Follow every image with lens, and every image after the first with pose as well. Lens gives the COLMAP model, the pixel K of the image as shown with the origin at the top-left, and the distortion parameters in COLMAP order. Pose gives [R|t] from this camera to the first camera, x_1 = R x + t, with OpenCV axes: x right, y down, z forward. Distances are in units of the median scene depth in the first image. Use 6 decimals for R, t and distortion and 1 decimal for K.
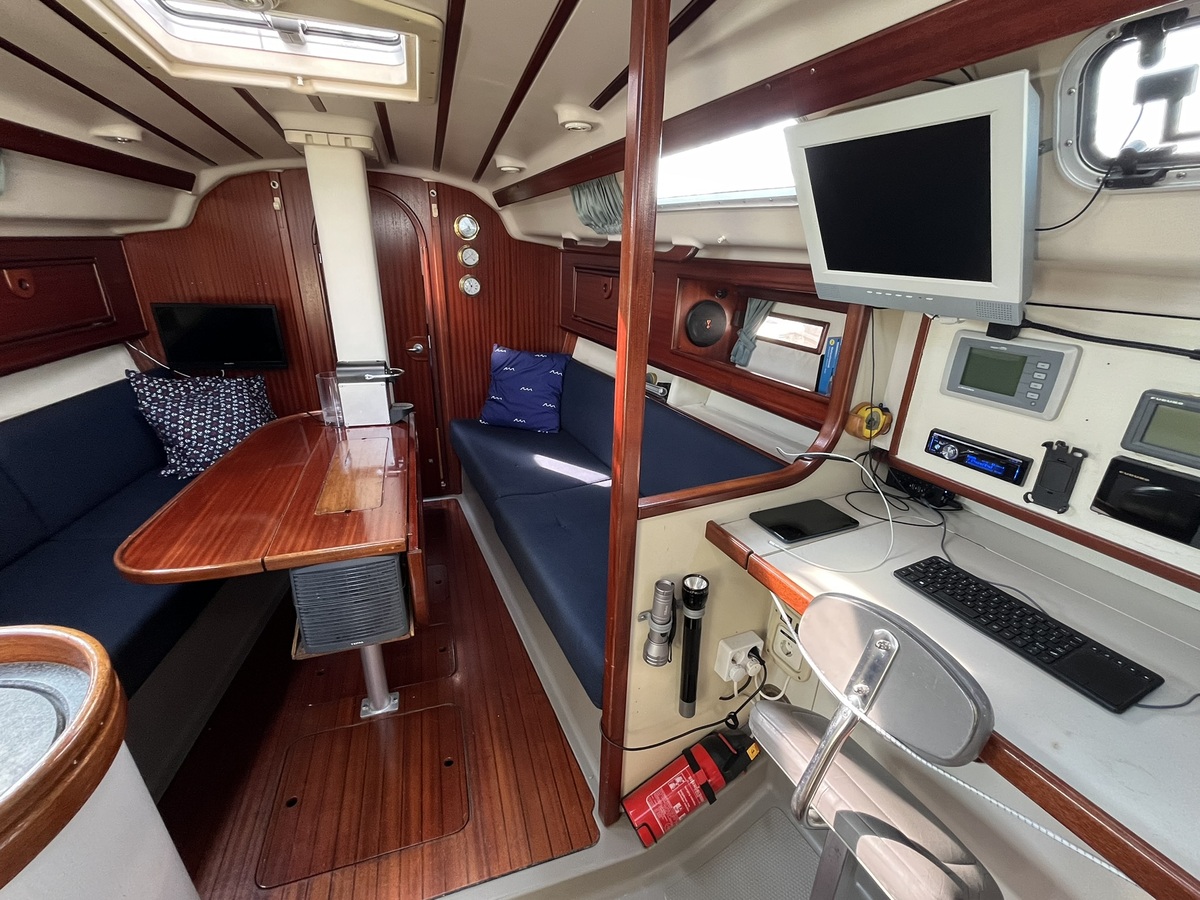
lens RADIAL K [[507.4, 0, 600.0], [0, 507.4, 450.0], [0, 0, 1]] dist [-0.001026, -0.000176]
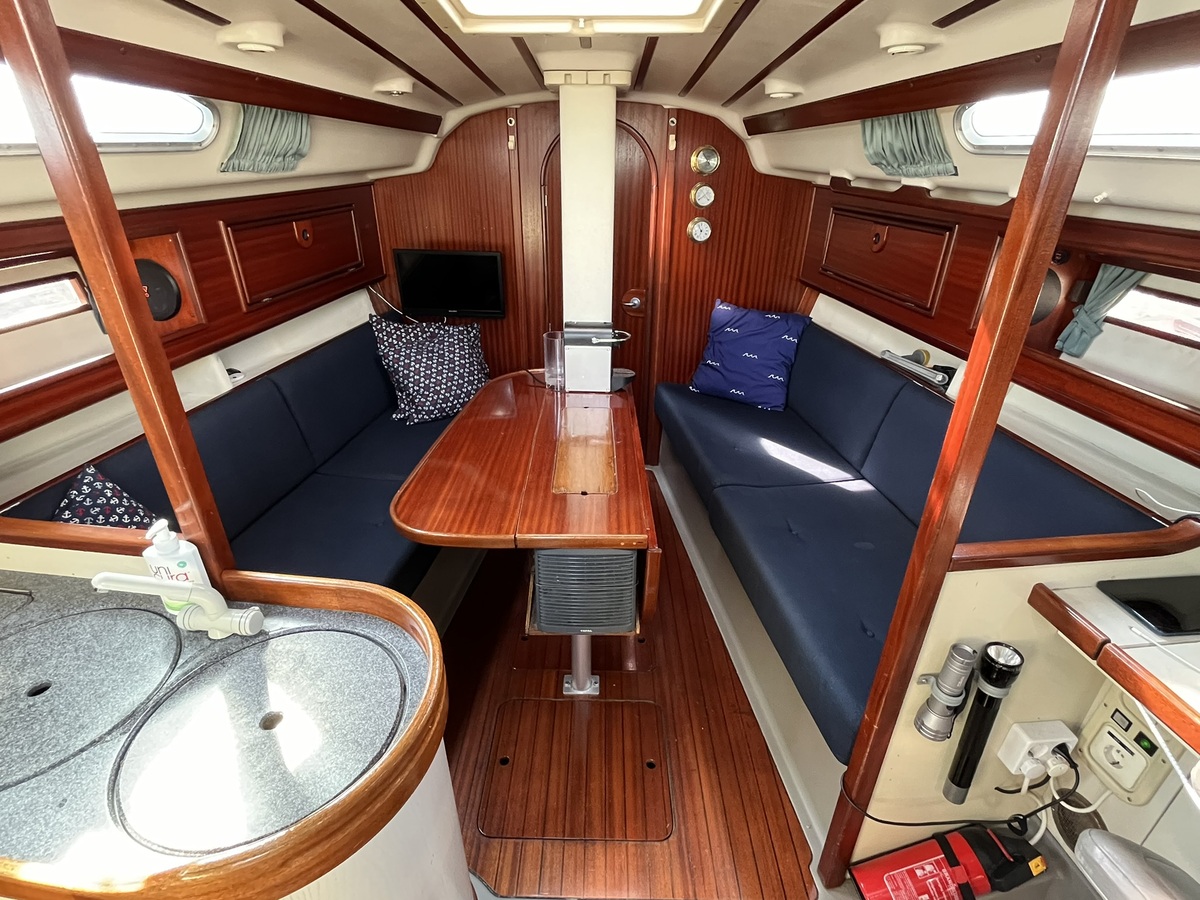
lens RADIAL K [[591.2, 0, 597.6], [0, 591.2, 450.7], [0, 0, 1]] dist [-0.000024, -0.000321]
pose [[0.946386, 0.122104, -0.299074, -0.103811], [-0.097009, 0.990504, 0.097423, -0.049433], [0.308129, -0.063187, 0.949244, -0.033981]]
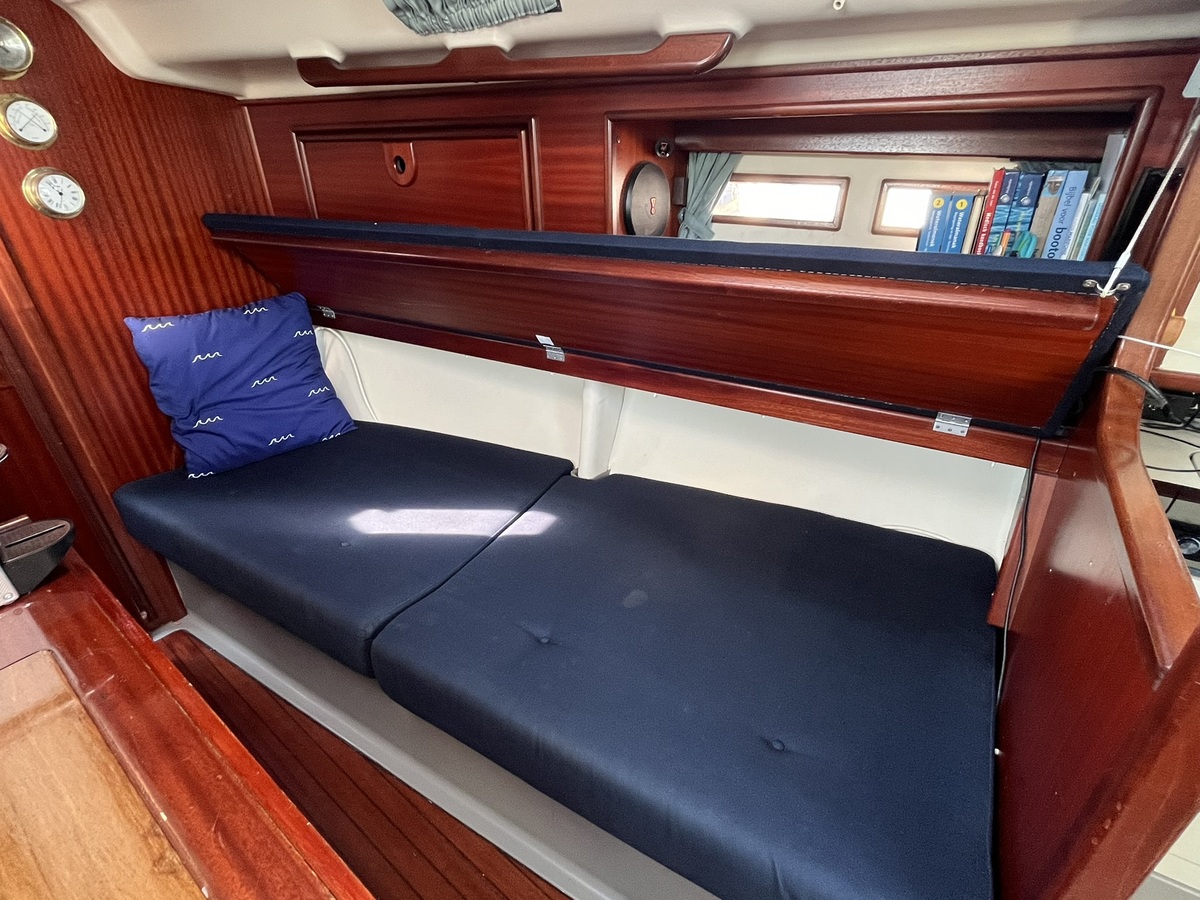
lens RADIAL K [[591.2, 0, 597.6], [0, 591.2, 450.7], [0, 0, 1]] dist [-0.000024, -0.000321]
pose [[0.834877, -0.312729, 0.452969, -0.228821], [0.250239, 0.948610, 0.193698, -0.131708], [-0.490266, -0.048363, 0.870230, 0.436701]]
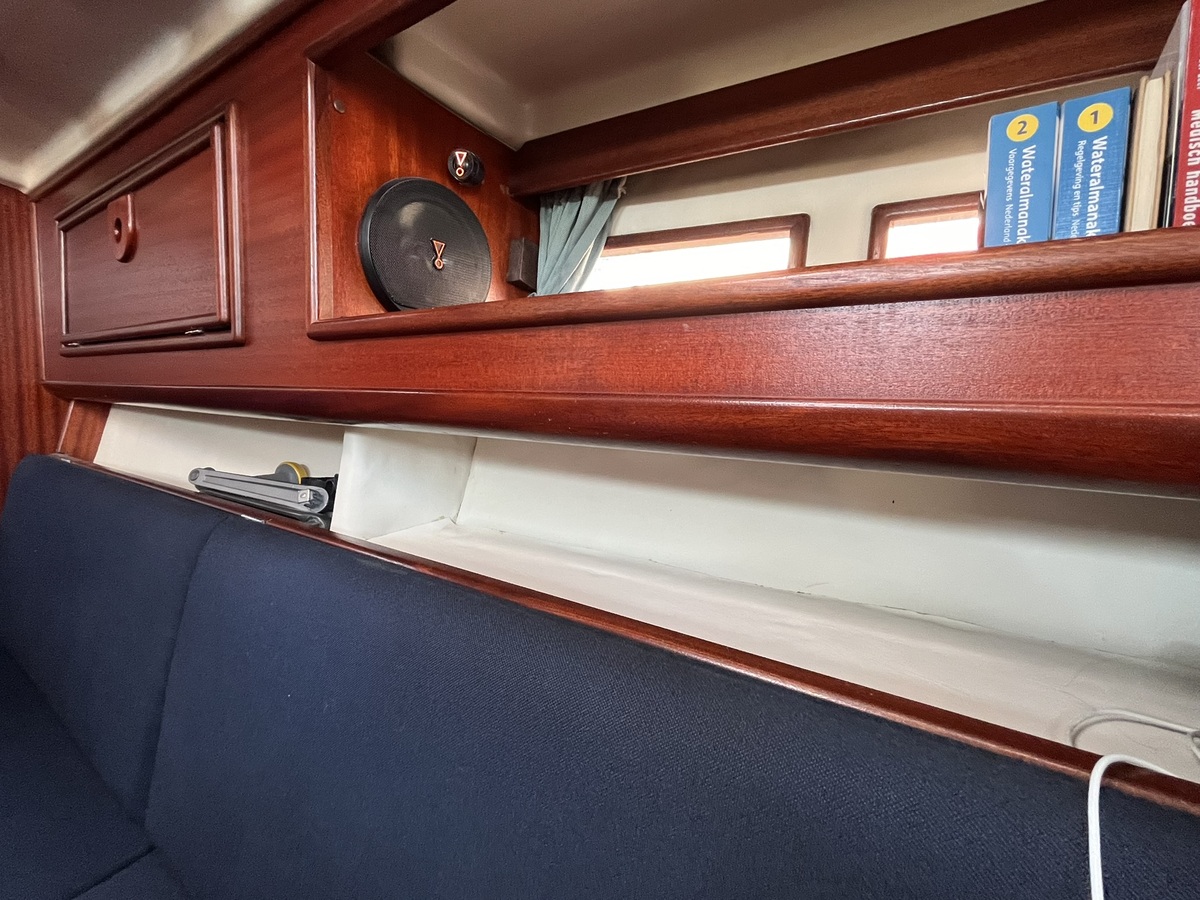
lens RADIAL K [[554.4, 0, 600.0], [0, 554.4, 450.0], [0, 0, 1]] dist [0.000548, -0.000093]
pose [[0.874442, -0.062781, 0.481050, 0.130708], [0.183087, 0.960971, -0.207396, -0.045690], [-0.449255, 0.269430, 0.851809, 0.702886]]
